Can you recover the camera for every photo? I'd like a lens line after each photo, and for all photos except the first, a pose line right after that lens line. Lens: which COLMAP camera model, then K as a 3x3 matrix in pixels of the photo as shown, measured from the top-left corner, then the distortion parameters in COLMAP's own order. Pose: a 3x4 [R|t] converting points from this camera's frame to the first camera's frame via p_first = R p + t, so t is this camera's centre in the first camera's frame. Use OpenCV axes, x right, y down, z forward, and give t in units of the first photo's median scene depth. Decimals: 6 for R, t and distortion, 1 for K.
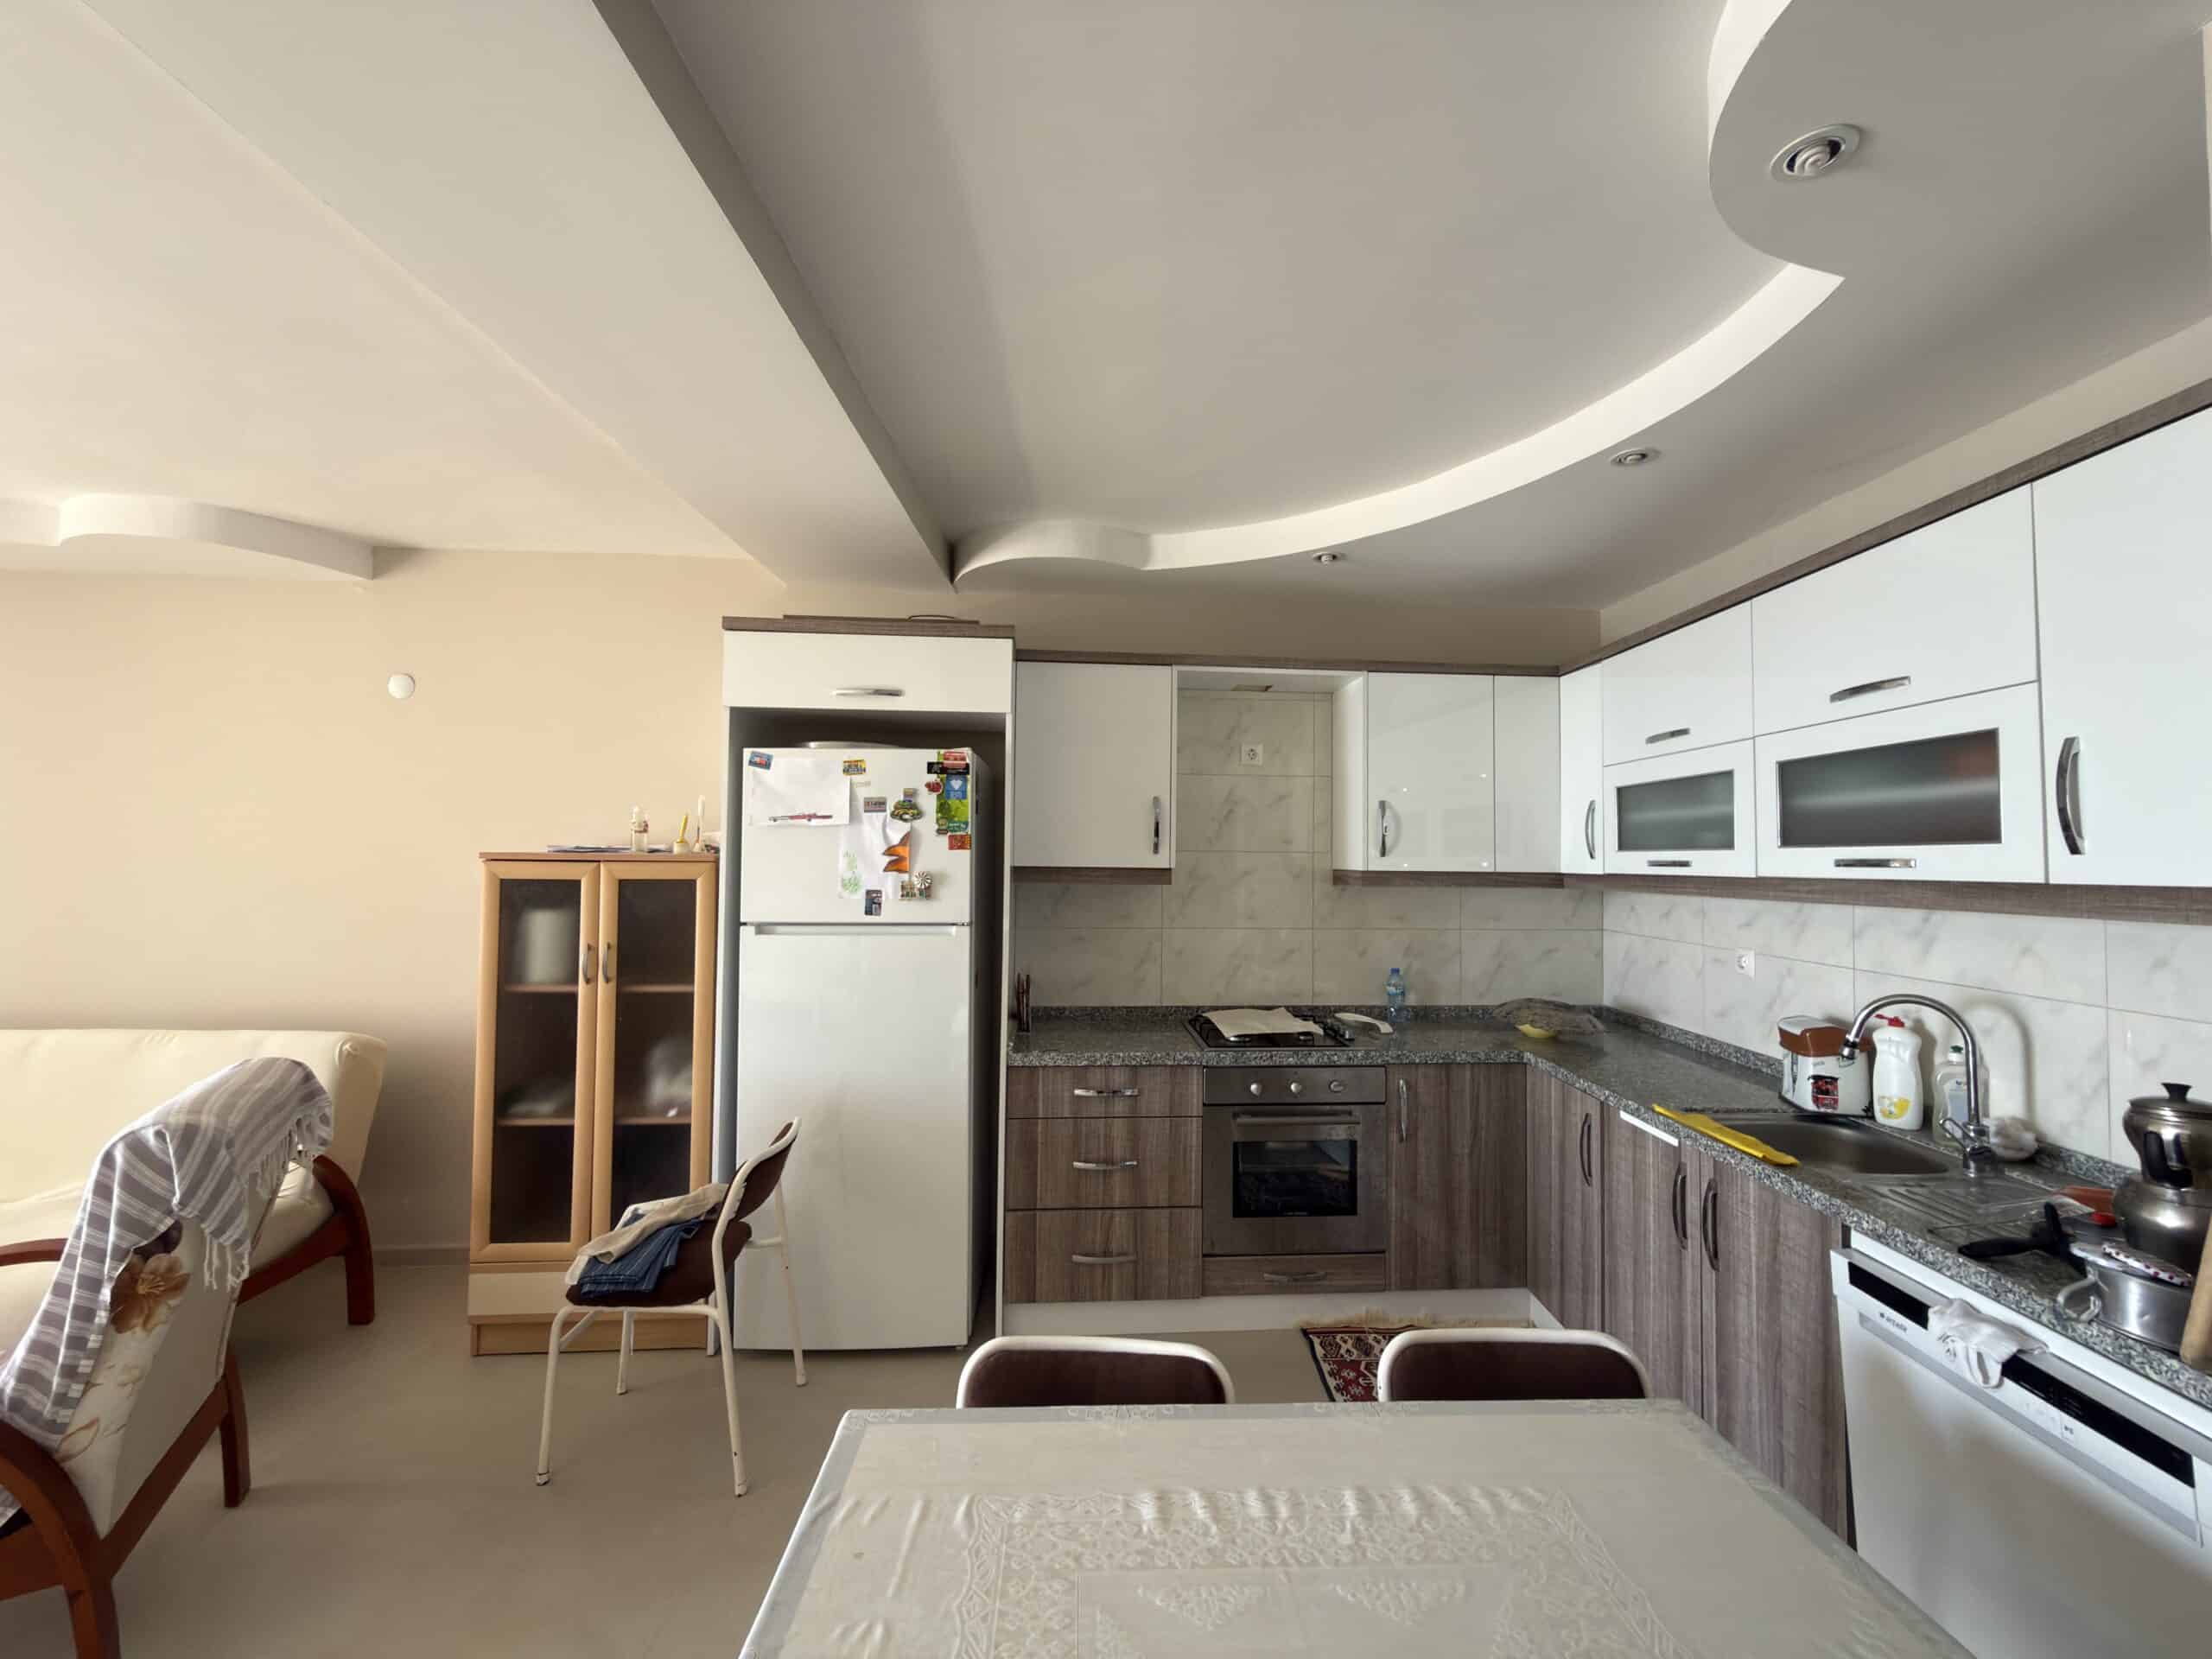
lens RADIAL K [[892.6, 0, 1110.4], [0, 892.6, 832.0], [0, 0, 1]] dist [0.002252, 0.000028]
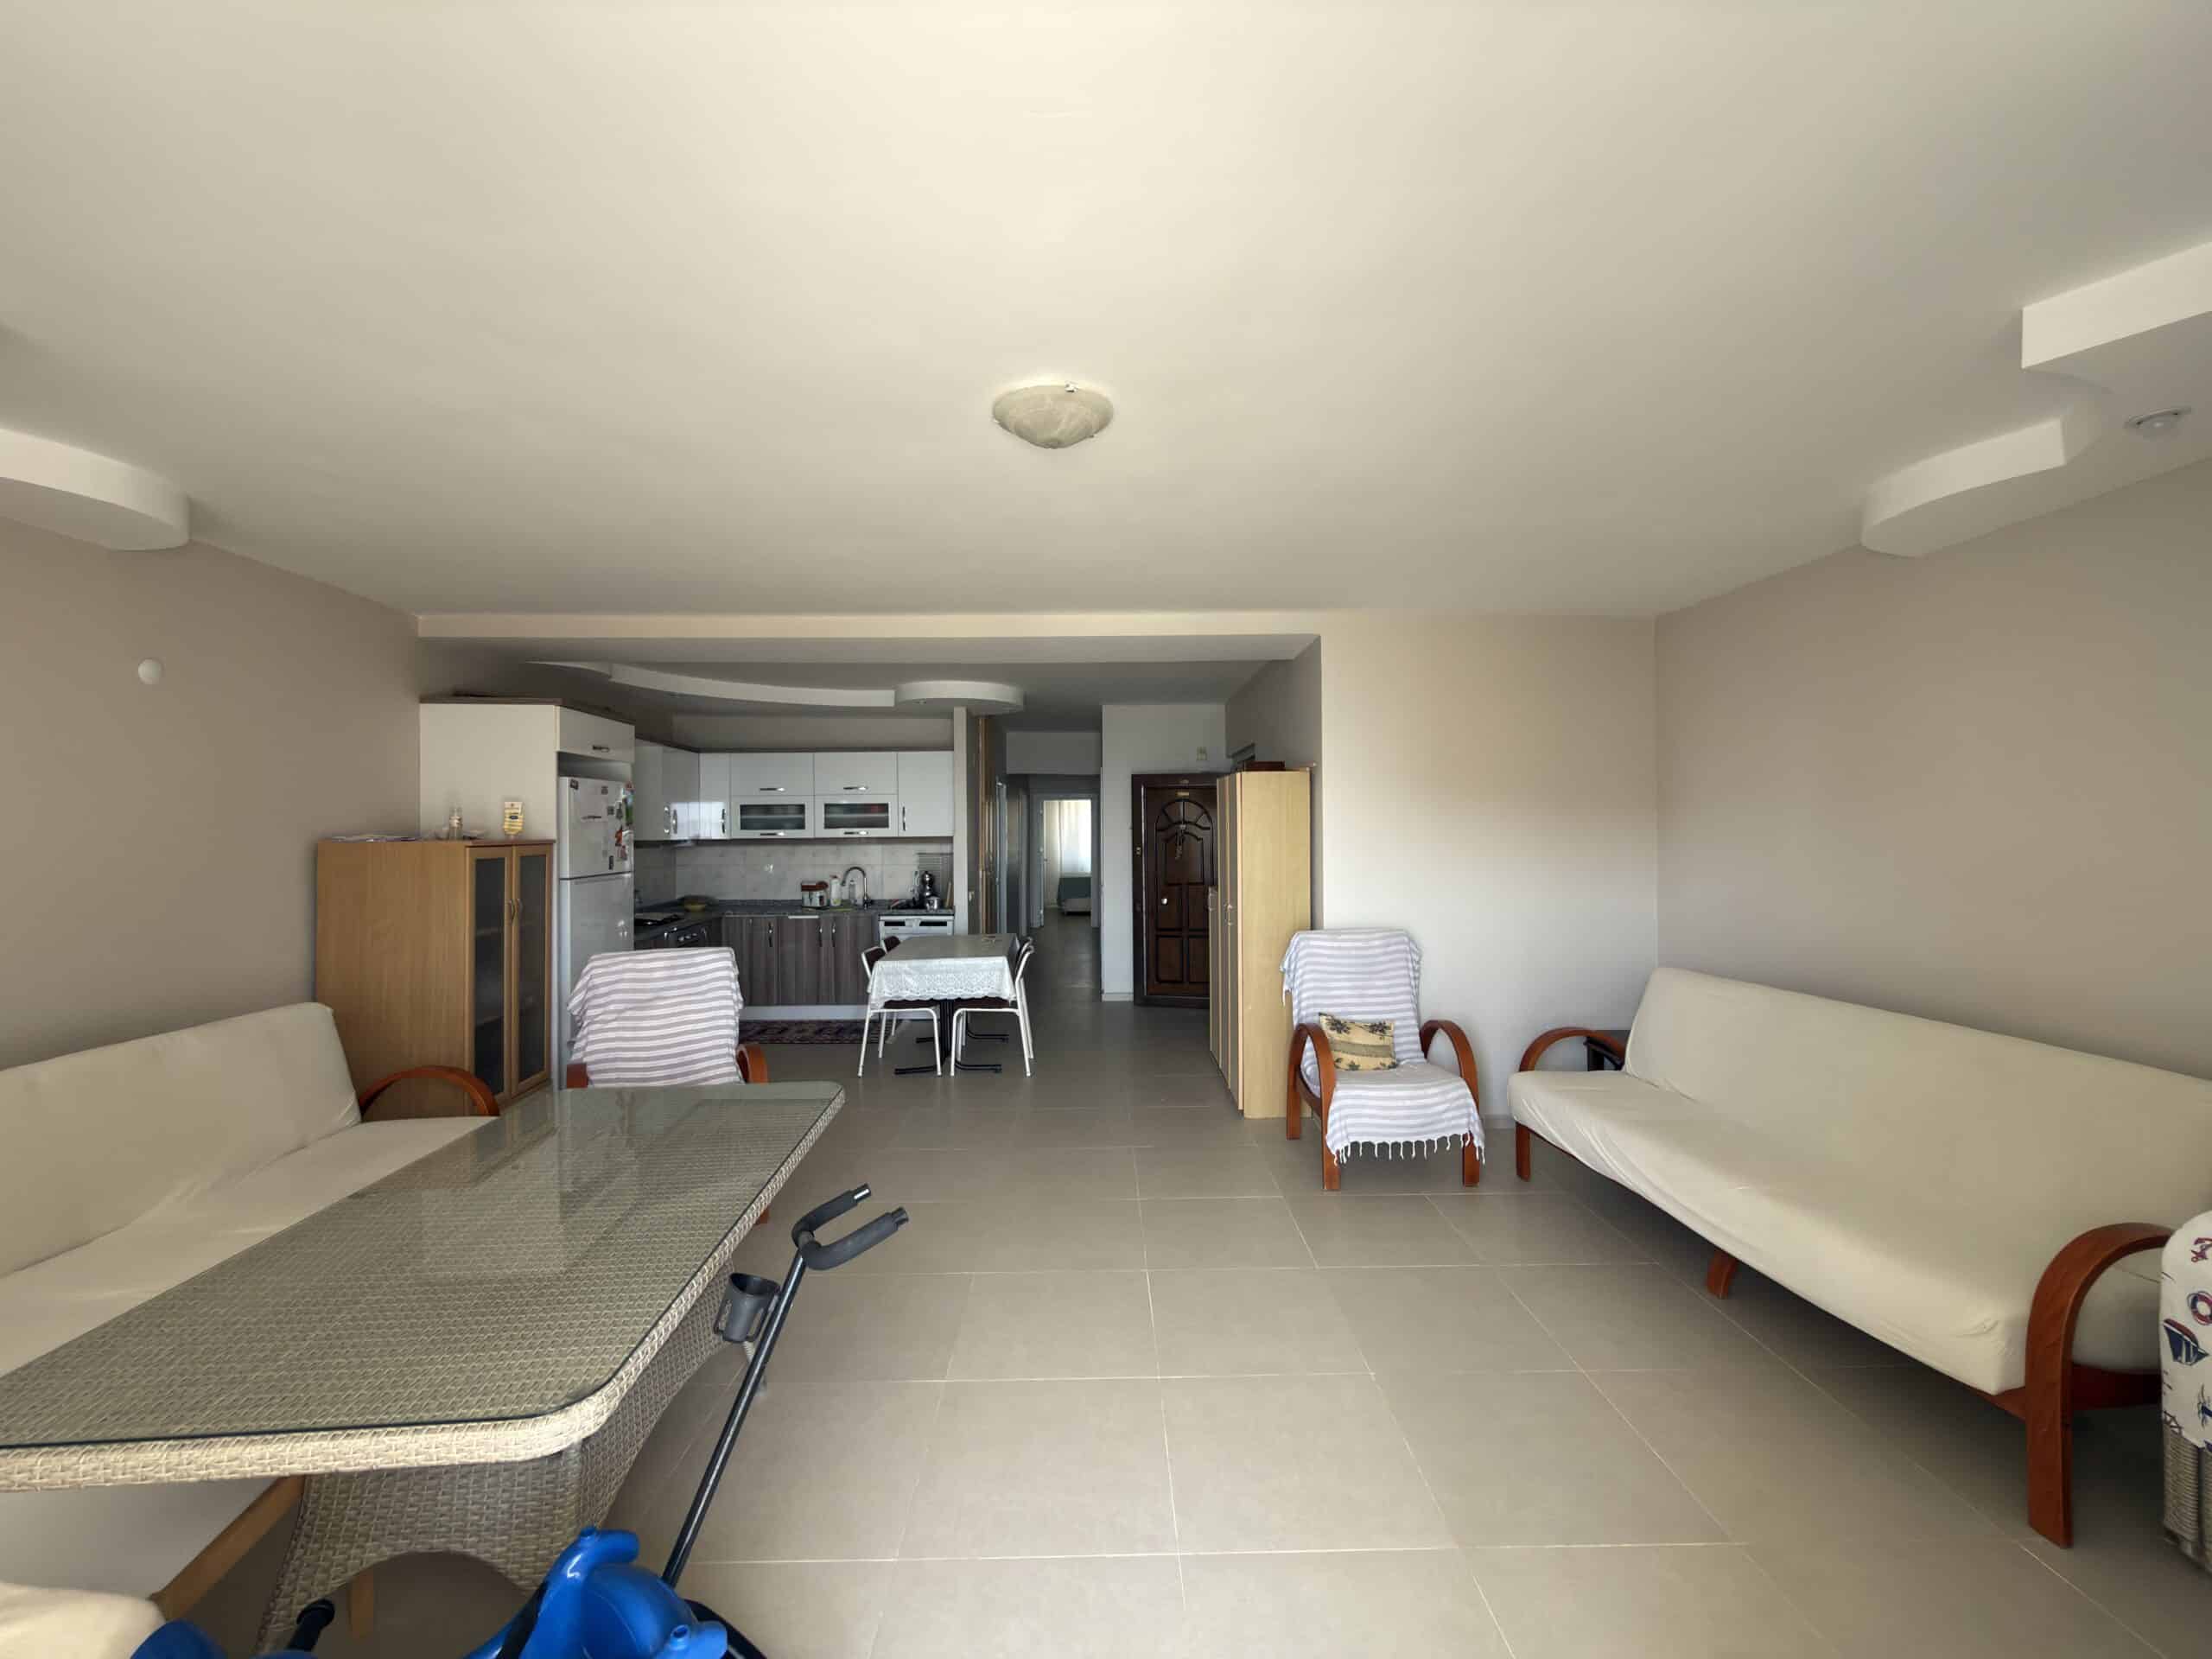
lens RADIAL K [[892.6, 0, 1109.6], [0, 892.6, 824.7], [0, 0, 1]] dist [0.002252, 0.000028]
pose [[-0.025993, -0.006623, 0.999640, -2.620161], [-0.021983, 0.999740, 0.006052, -0.042307], [-0.999420, -0.021818, -0.026132, -0.000733]]
